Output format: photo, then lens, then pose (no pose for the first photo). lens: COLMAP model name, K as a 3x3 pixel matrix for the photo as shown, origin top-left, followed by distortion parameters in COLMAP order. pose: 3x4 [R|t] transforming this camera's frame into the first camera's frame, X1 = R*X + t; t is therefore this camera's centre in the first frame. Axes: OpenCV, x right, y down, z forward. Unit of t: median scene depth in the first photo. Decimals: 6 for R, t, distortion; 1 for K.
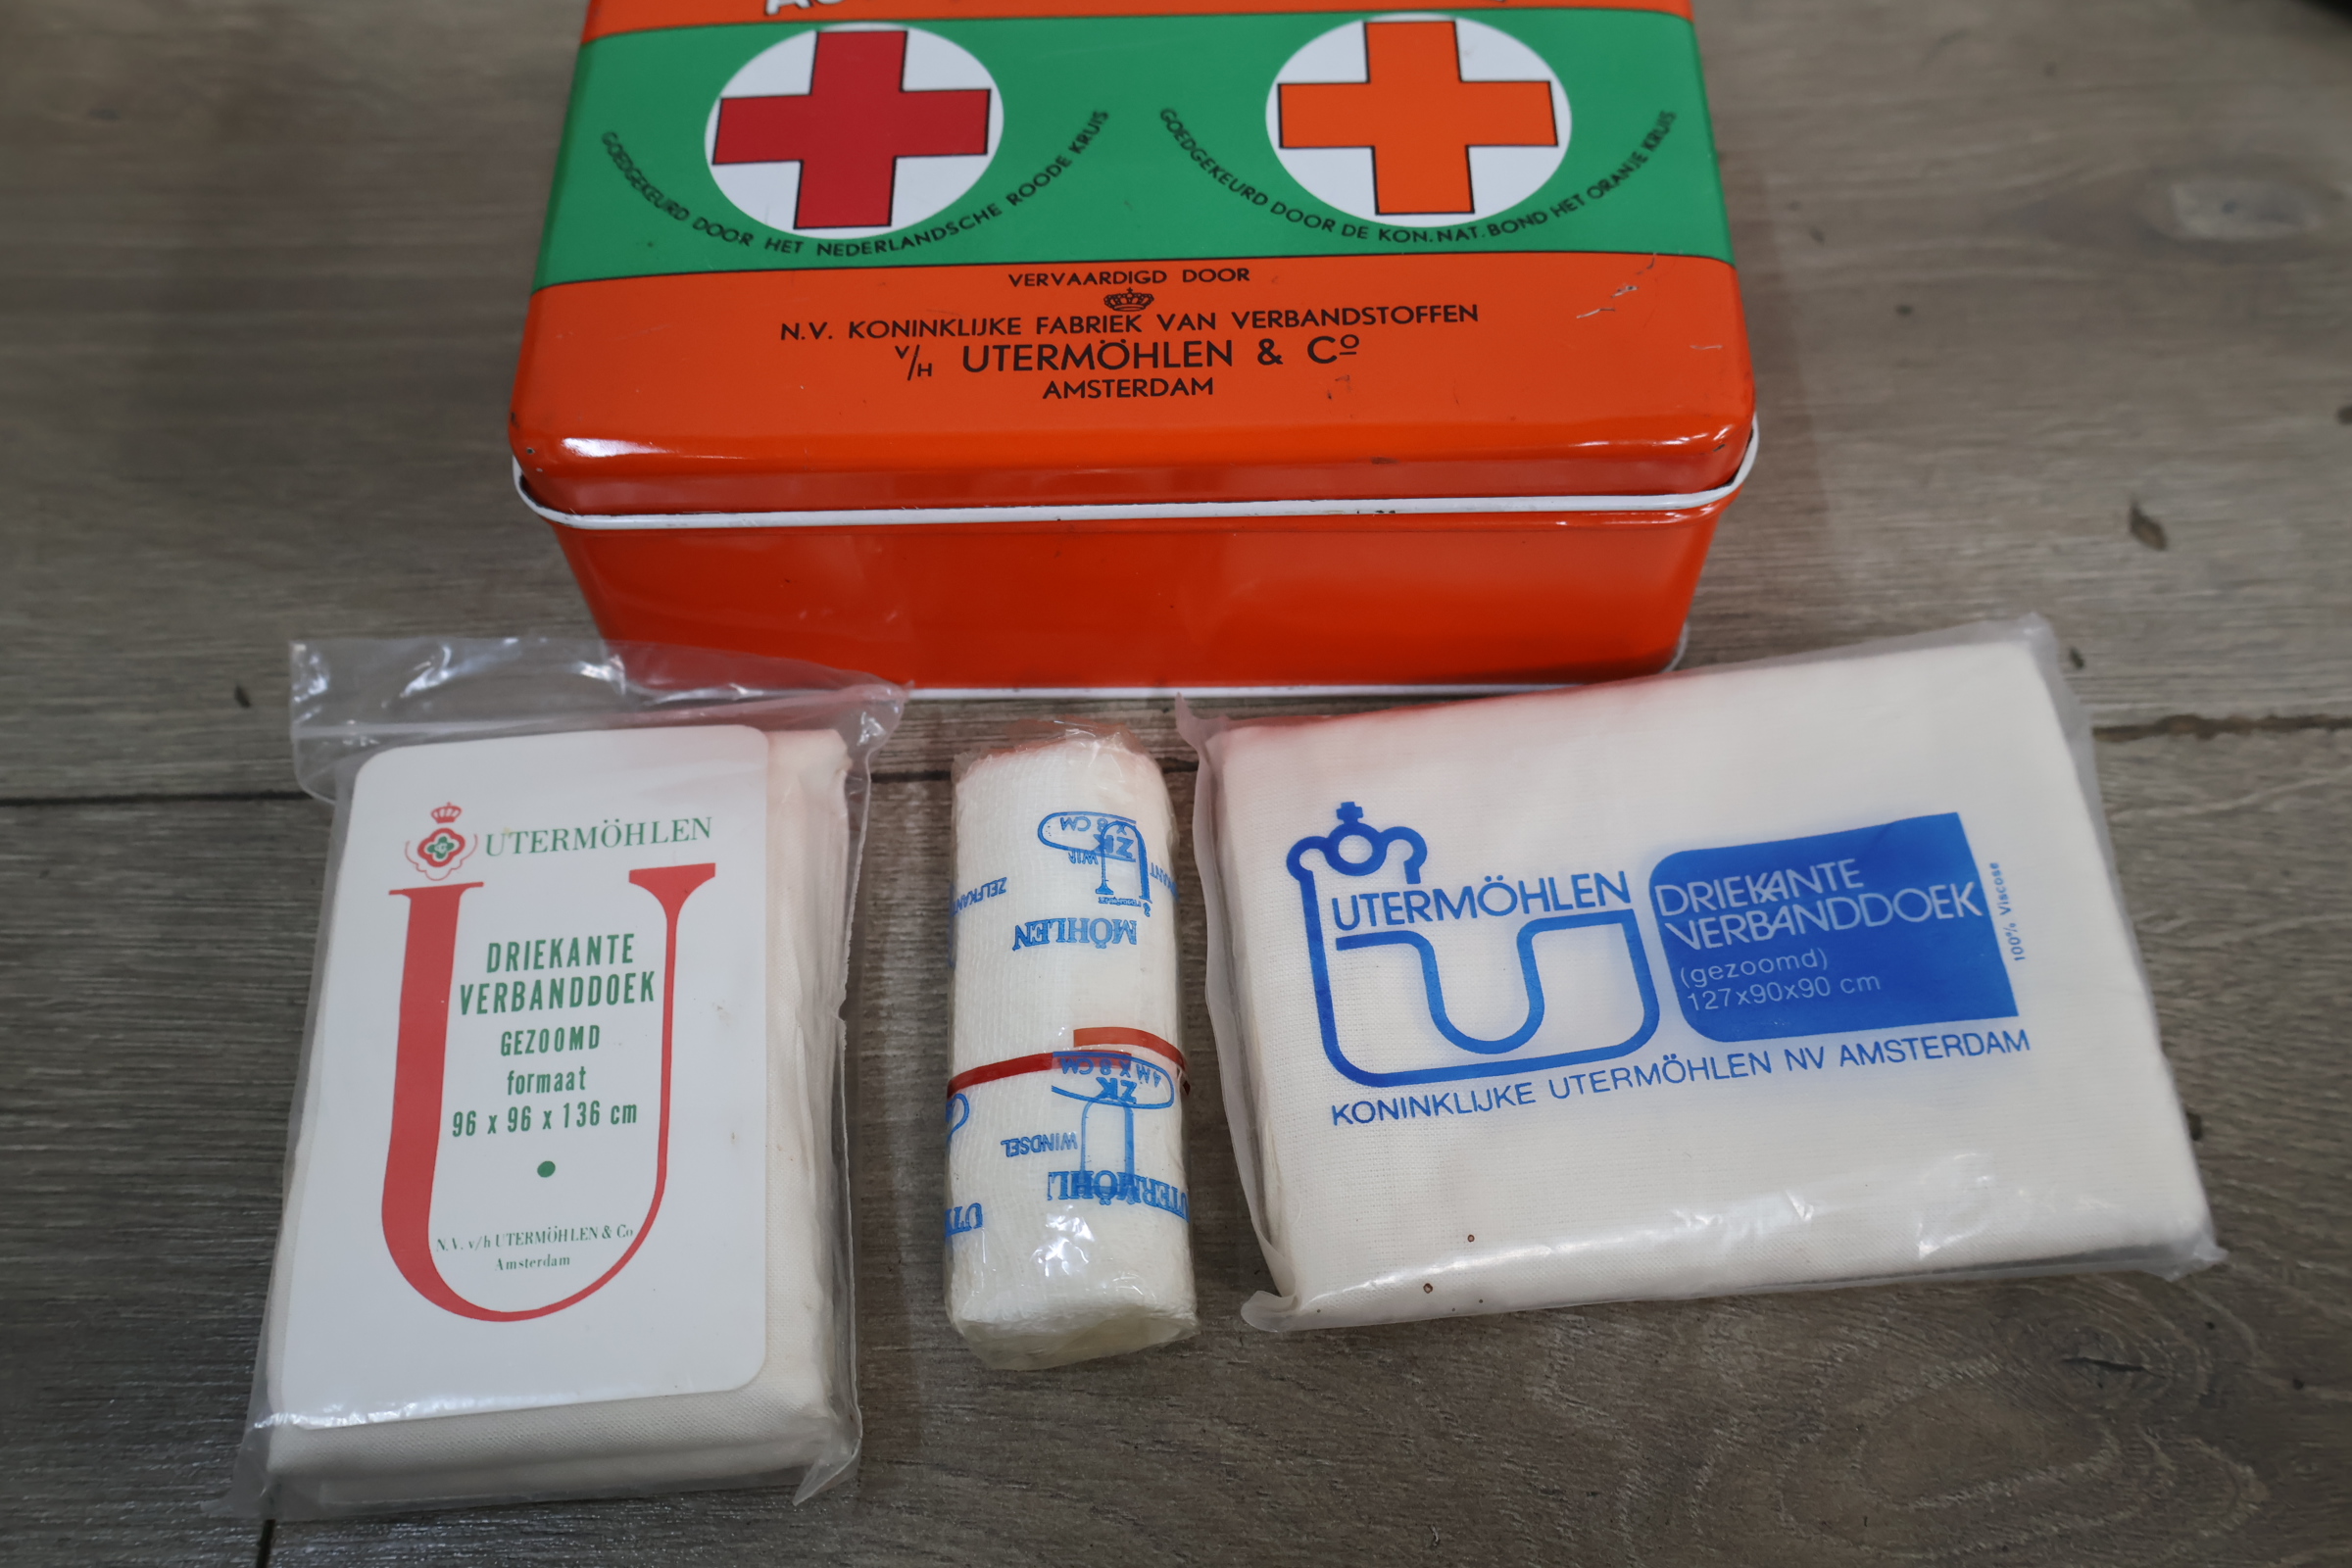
lens RADIAL K [[2229.8, 0, 1177.2], [0, 2229.8, 792.5], [0, 0, 1]] dist [0.021841, 0.000000]
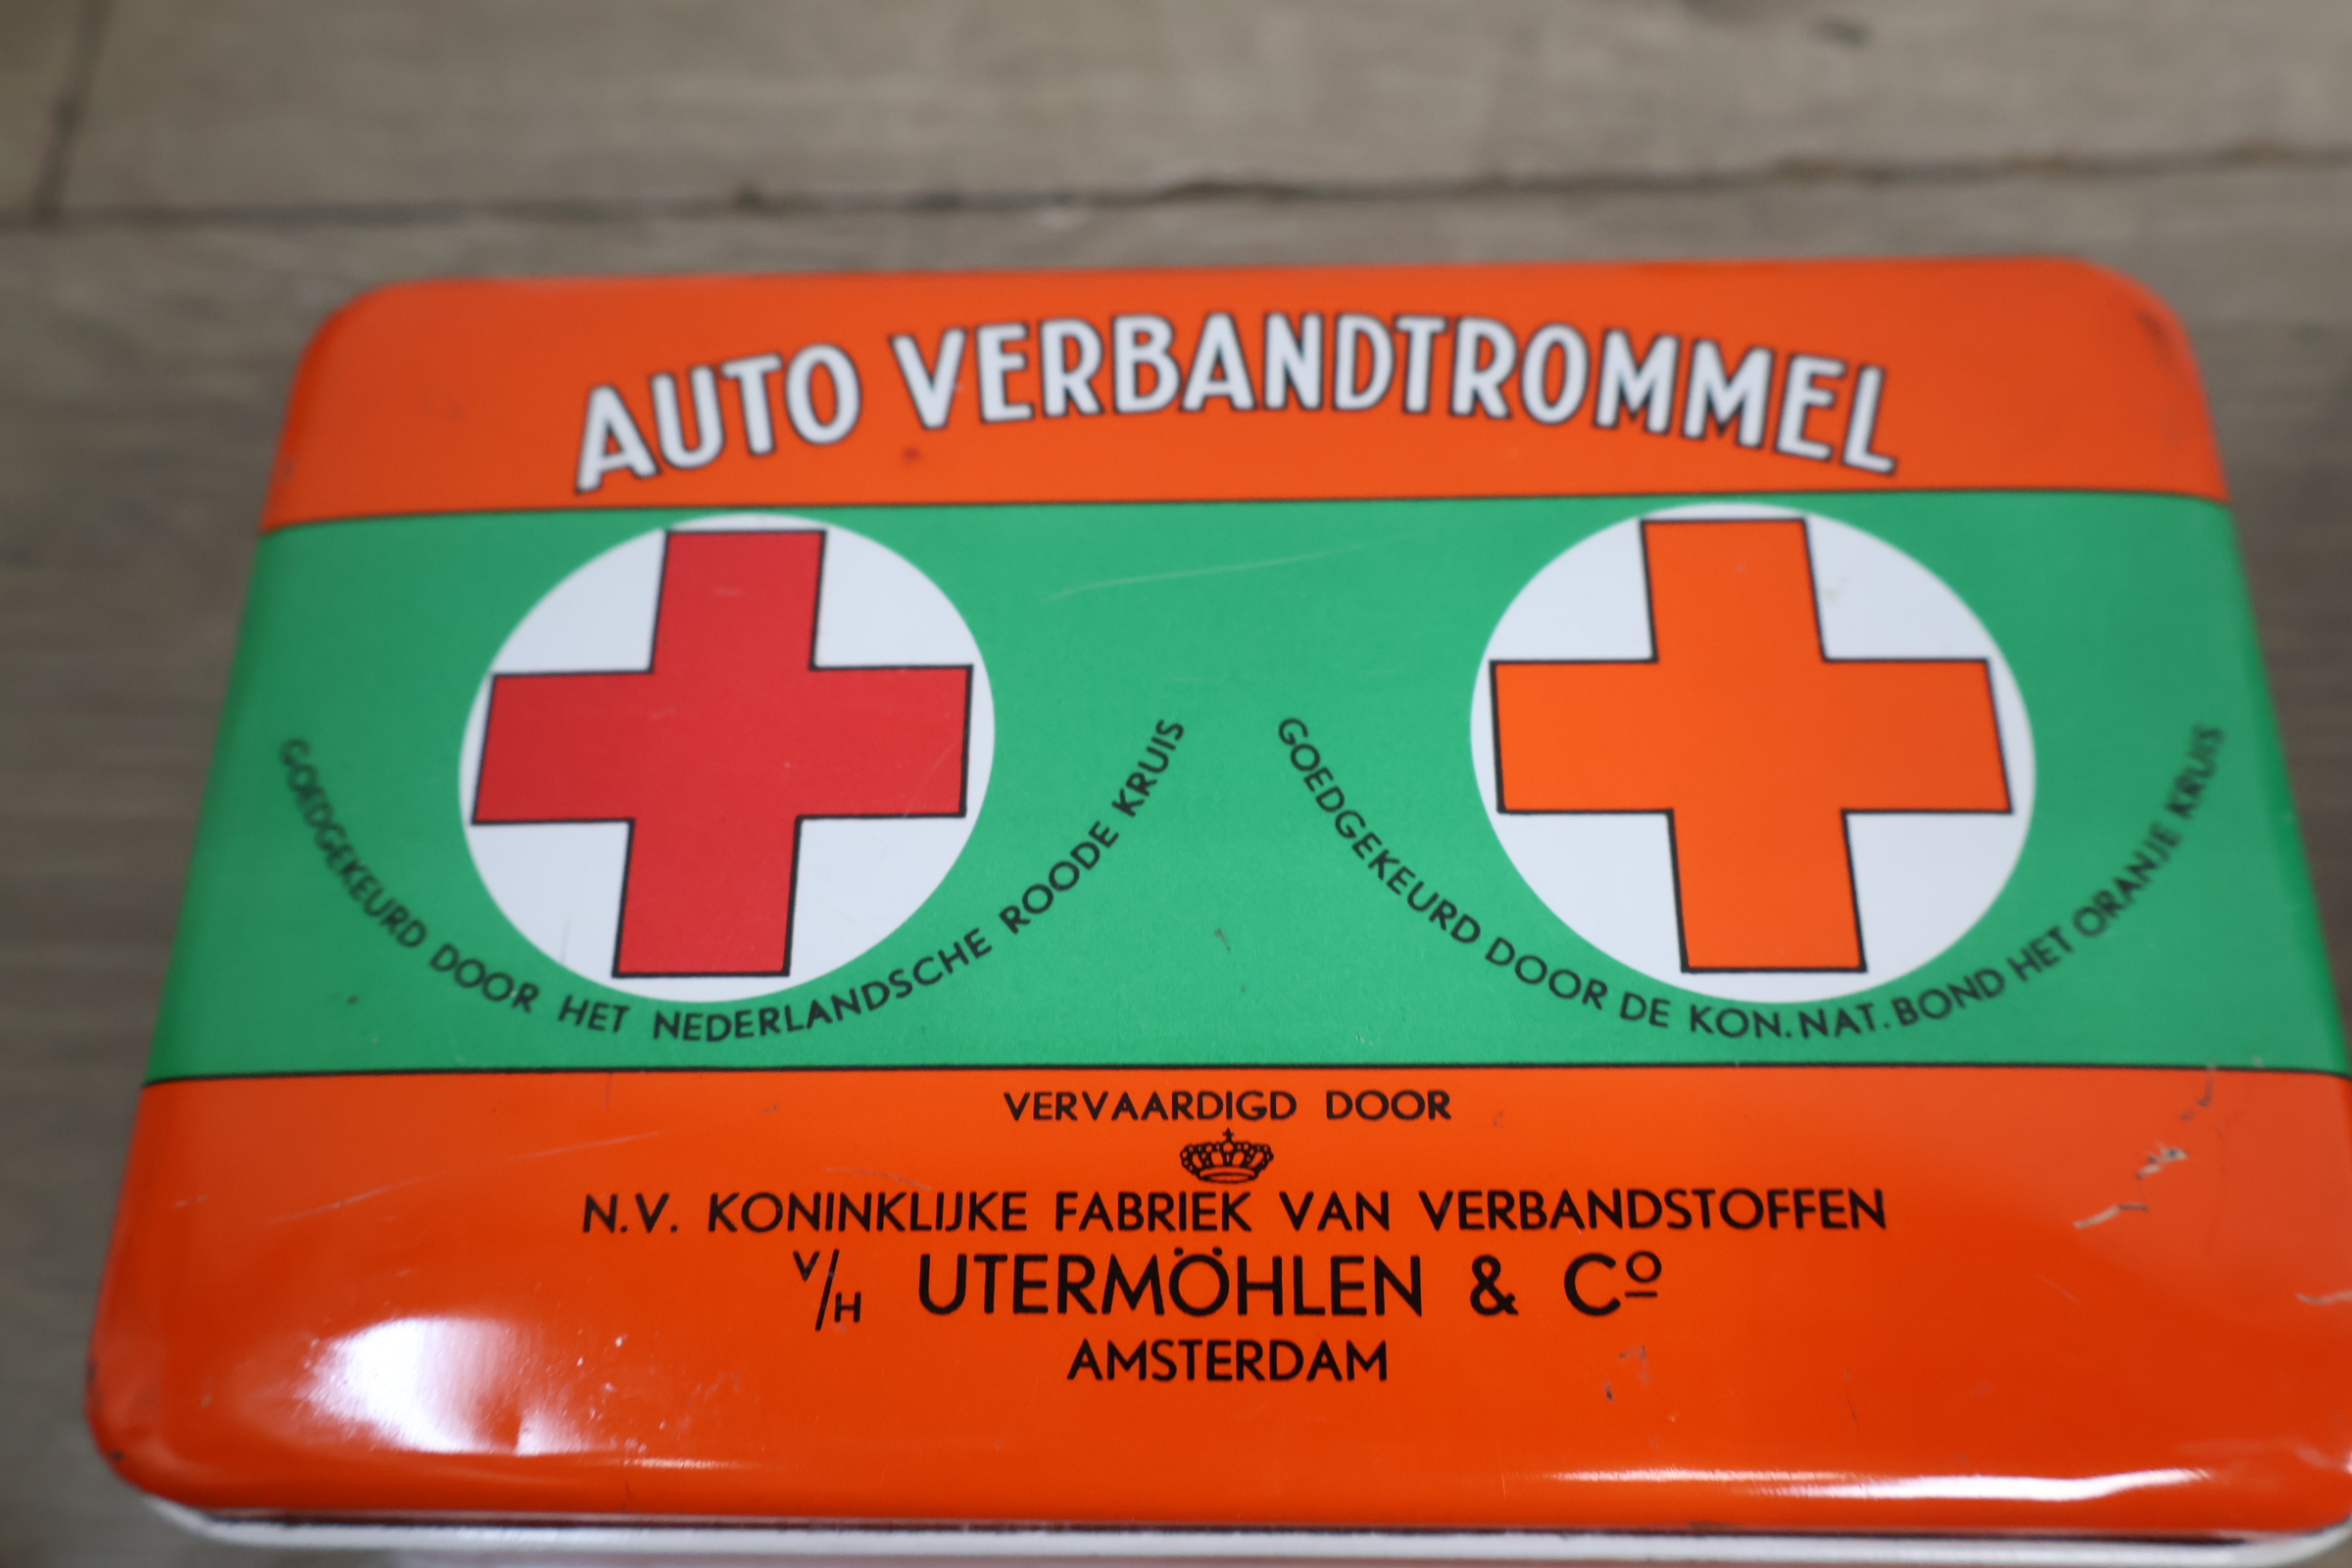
lens RADIAL K [[2229.8, 0, 1182.3], [0, 2229.8, 777.5], [0, 0, 1]] dist [0.021841, 0.000000]
pose [[0.999925, 0.001987, -0.012122, -0.025583], [-0.000680, 0.994272, 0.106876, -0.363244], [0.012265, -0.106860, 0.994198, 0.466982]]
